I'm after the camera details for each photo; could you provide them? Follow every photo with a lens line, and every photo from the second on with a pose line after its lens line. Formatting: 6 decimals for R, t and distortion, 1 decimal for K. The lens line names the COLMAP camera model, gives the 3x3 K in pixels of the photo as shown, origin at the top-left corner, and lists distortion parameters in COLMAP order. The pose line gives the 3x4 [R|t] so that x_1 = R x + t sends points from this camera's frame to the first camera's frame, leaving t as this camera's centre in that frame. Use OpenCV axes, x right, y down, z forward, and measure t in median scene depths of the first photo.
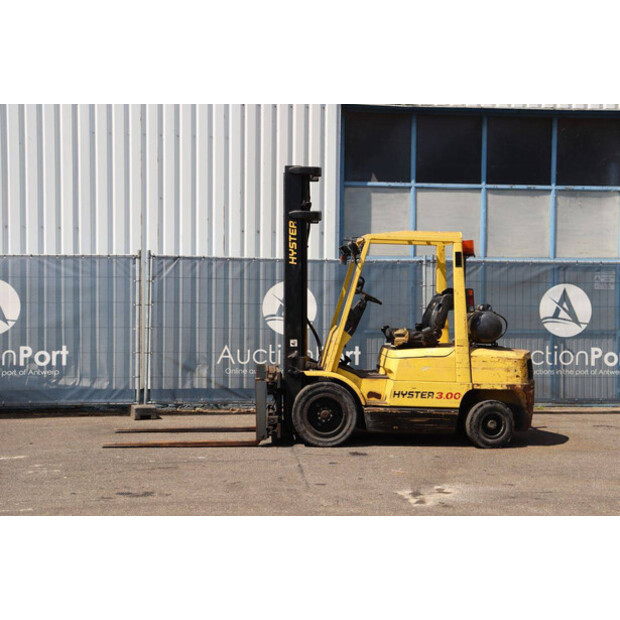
lens RADIAL K [[994.8, 0, 310.0], [0, 994.8, 310.0], [0, 0, 1]] dist [0.140839, 0.012555]
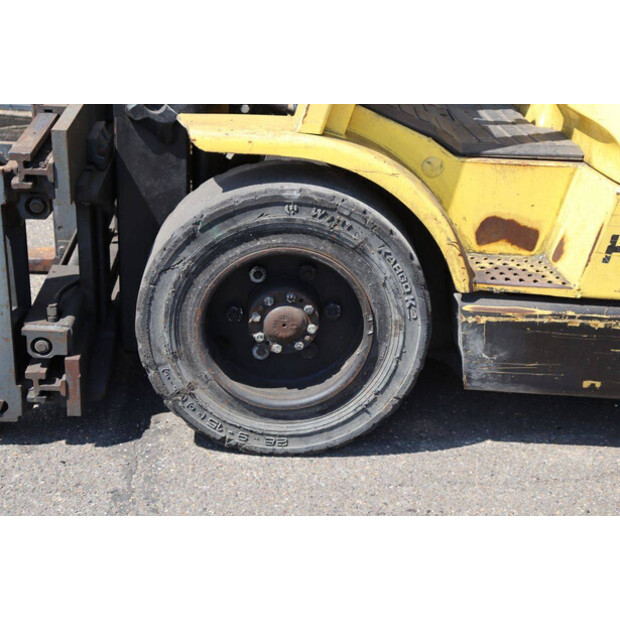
lens RADIAL K [[1152.8, 0, 310.0], [0, 1152.8, 310.0], [0, 0, 1]] dist [0.246885, 0.007115]
pose [[0.998476, 0.049506, 0.024407, 0.014166], [-0.055060, 0.924278, 0.377729, 0.004657], [-0.003859, -0.378497, 0.925594, 0.749639]]
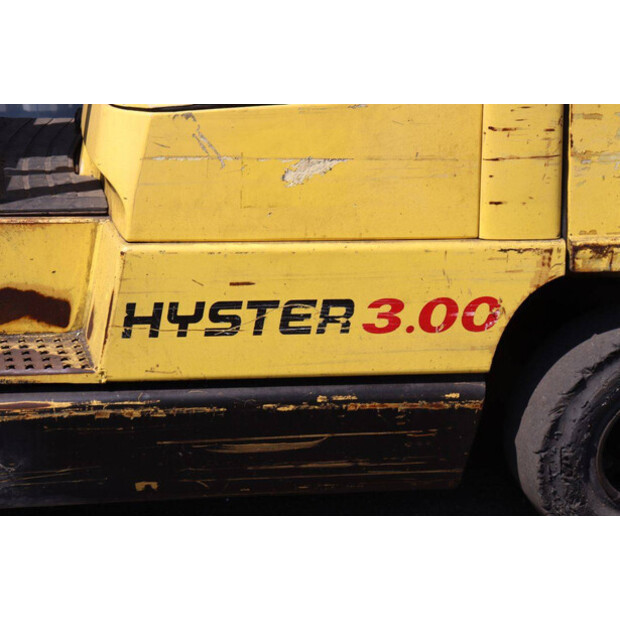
lens RADIAL K [[1152.8, 0, 310.0], [0, 1152.8, 310.0], [0, 0, 1]] dist [0.246885, 0.007115]
pose [[0.997018, -0.027827, 0.071982, 0.100094], [0.002211, 0.942645, 0.333789, 0.014938], [-0.077142, -0.332634, 0.939896, 0.795384]]
